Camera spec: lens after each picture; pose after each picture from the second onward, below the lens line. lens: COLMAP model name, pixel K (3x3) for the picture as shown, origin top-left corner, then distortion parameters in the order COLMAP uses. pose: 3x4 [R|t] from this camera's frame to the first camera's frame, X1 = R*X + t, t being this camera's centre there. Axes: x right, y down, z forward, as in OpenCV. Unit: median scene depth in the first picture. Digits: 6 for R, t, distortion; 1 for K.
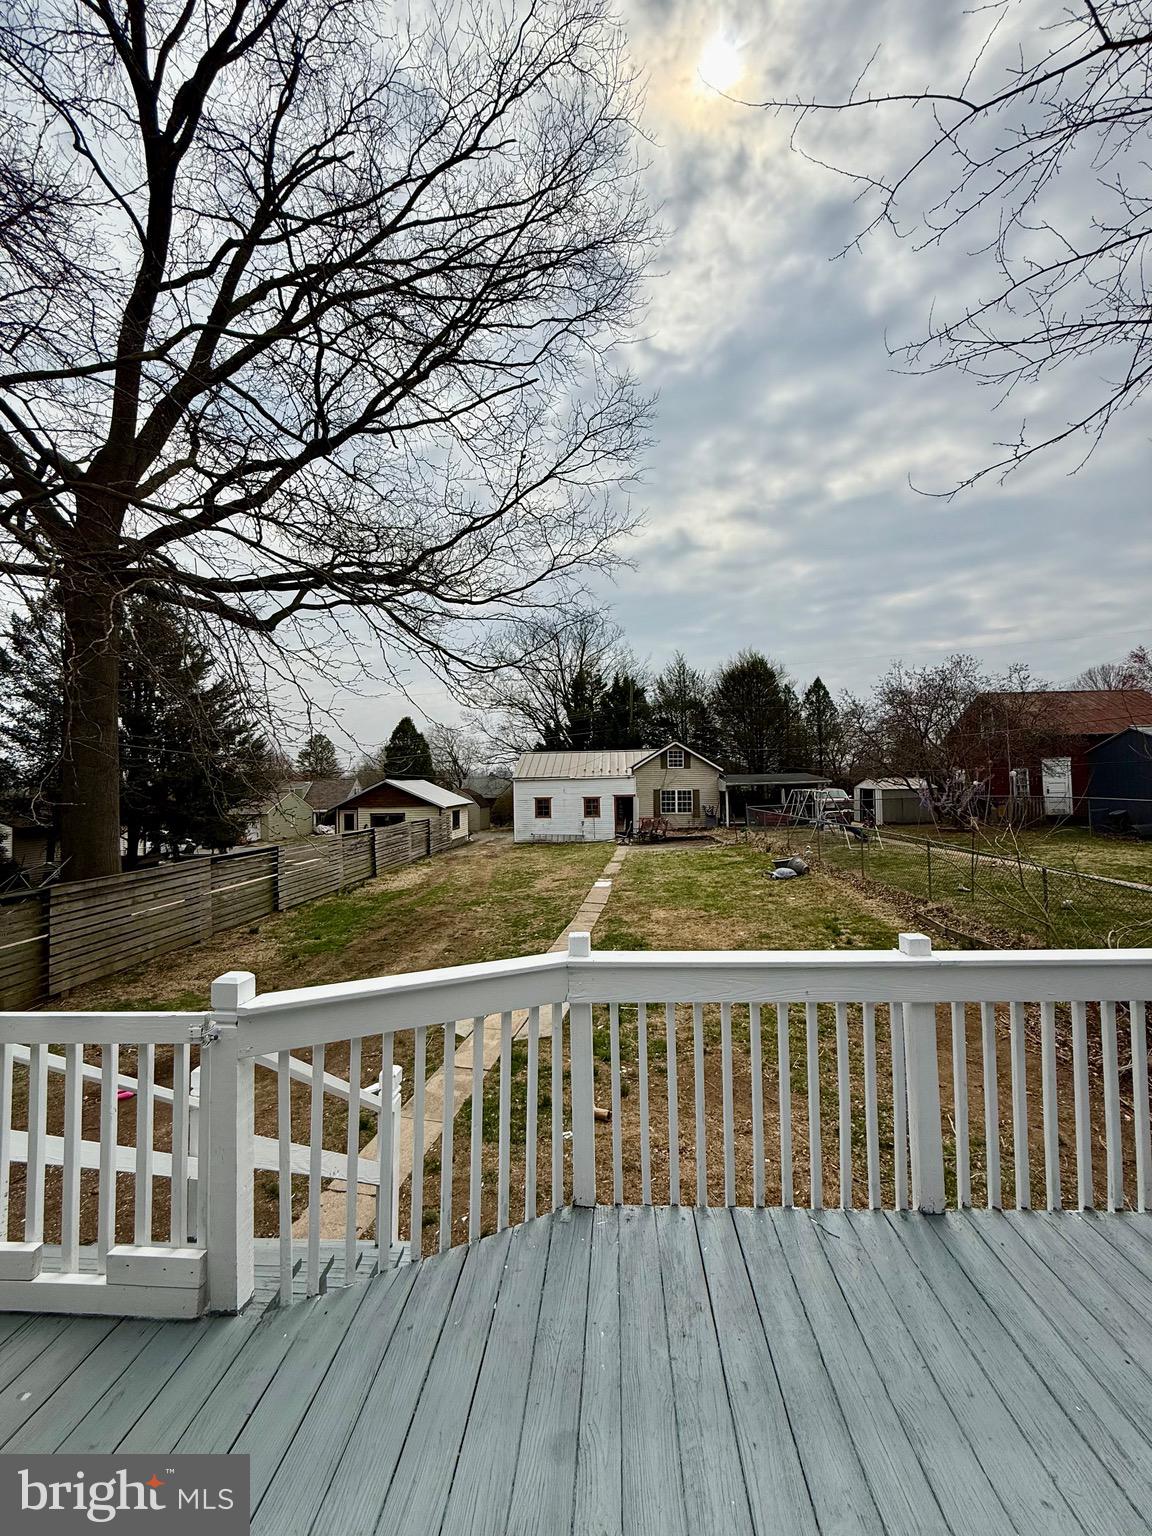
lens RADIAL K [[612.5, 0, 574.3], [0, 612.5, 764.7], [0, 0, 1]] dist [-0.003904, -0.000226]
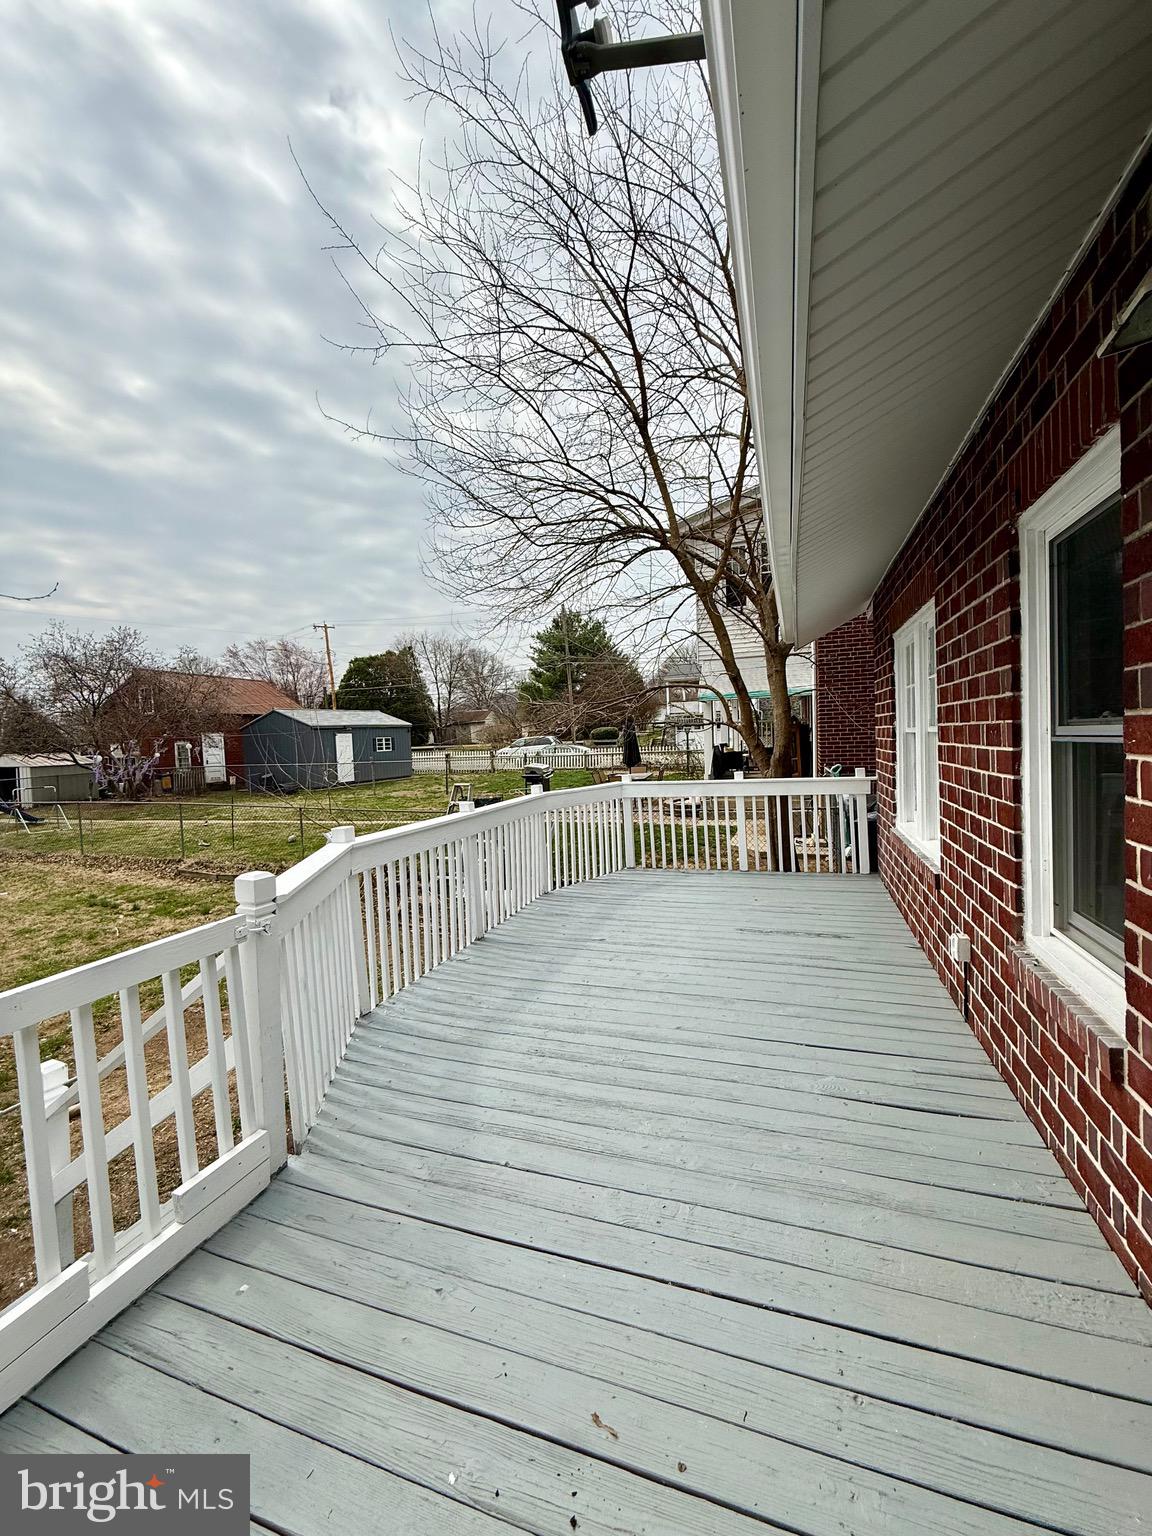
lens RADIAL K [[612.5, 0, 574.3], [0, 612.5, 764.7], [0, 0, 1]] dist [-0.003904, -0.000226]
pose [[0.285750, -0.031490, 0.957787, -0.123782], [0.000291, 0.999463, 0.032774, 0.010347], [-0.958304, -0.009087, 0.285606, 0.014380]]
